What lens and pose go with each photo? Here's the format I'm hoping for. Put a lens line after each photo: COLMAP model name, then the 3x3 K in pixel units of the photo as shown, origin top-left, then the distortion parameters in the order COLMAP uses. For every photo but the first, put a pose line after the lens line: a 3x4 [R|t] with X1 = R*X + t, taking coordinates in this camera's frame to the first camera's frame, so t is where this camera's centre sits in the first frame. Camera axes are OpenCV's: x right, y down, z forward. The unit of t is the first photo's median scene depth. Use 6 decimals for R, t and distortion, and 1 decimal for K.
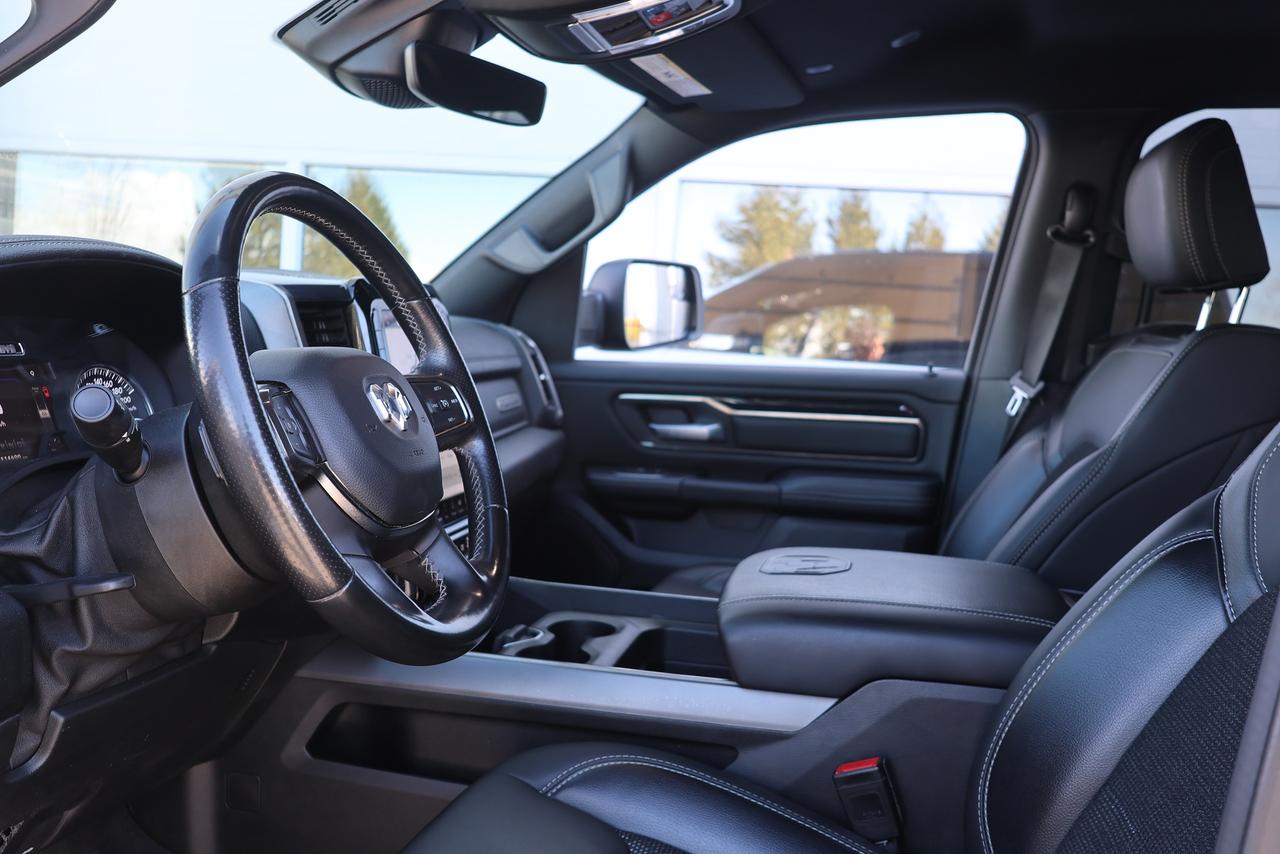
lens RADIAL K [[1190.3, 0, 639.3], [0, 1190.3, 404.6], [0, 0, 1]] dist [0.044957, 0.003314]
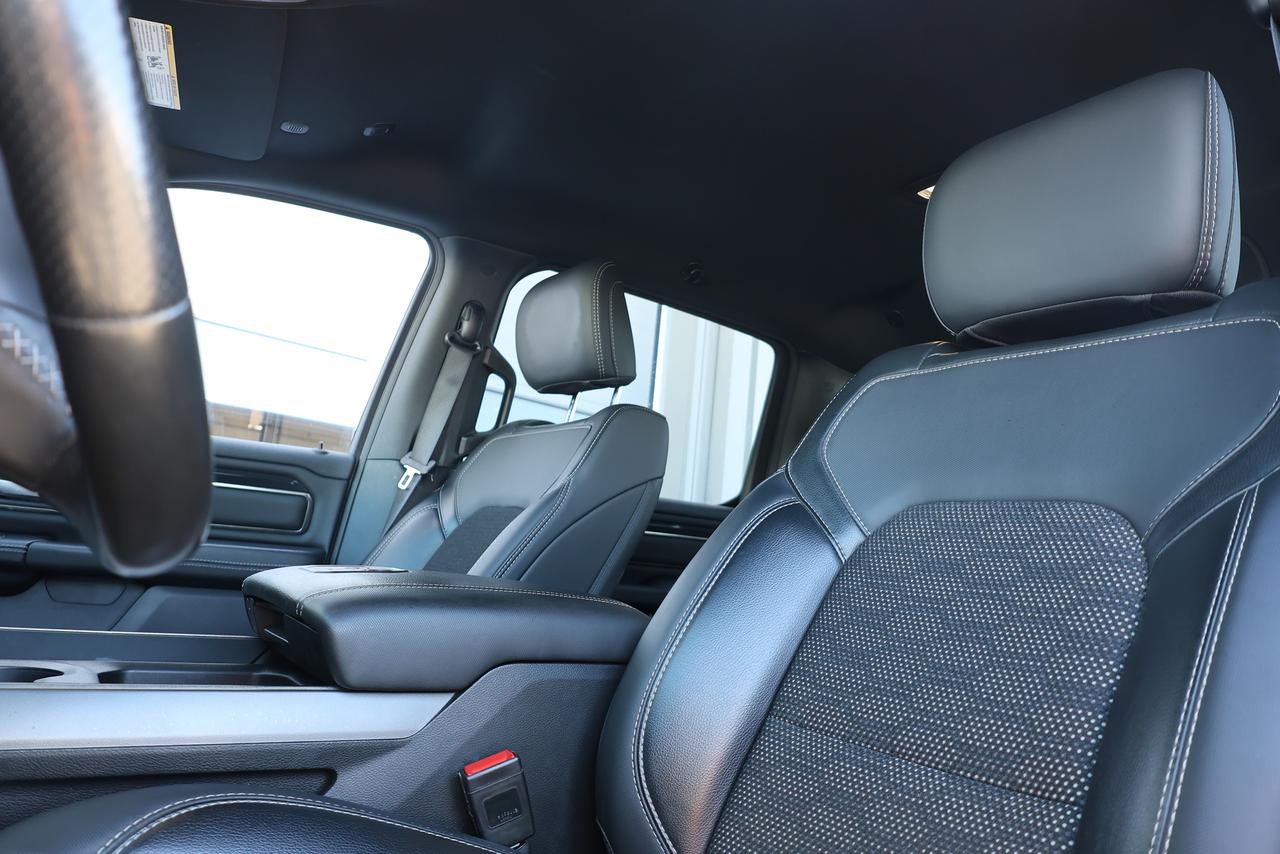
lens RADIAL K [[889.0, 0, 640.0], [0, 889.0, 427.0], [0, 0, 1]] dist [-0.004137, 0.002253]
pose [[0.674906, 0.146592, 0.723196, -0.159868], [-0.008165, 0.981492, -0.191329, 0.114613], [-0.737859, 0.123224, 0.663612, 0.282533]]
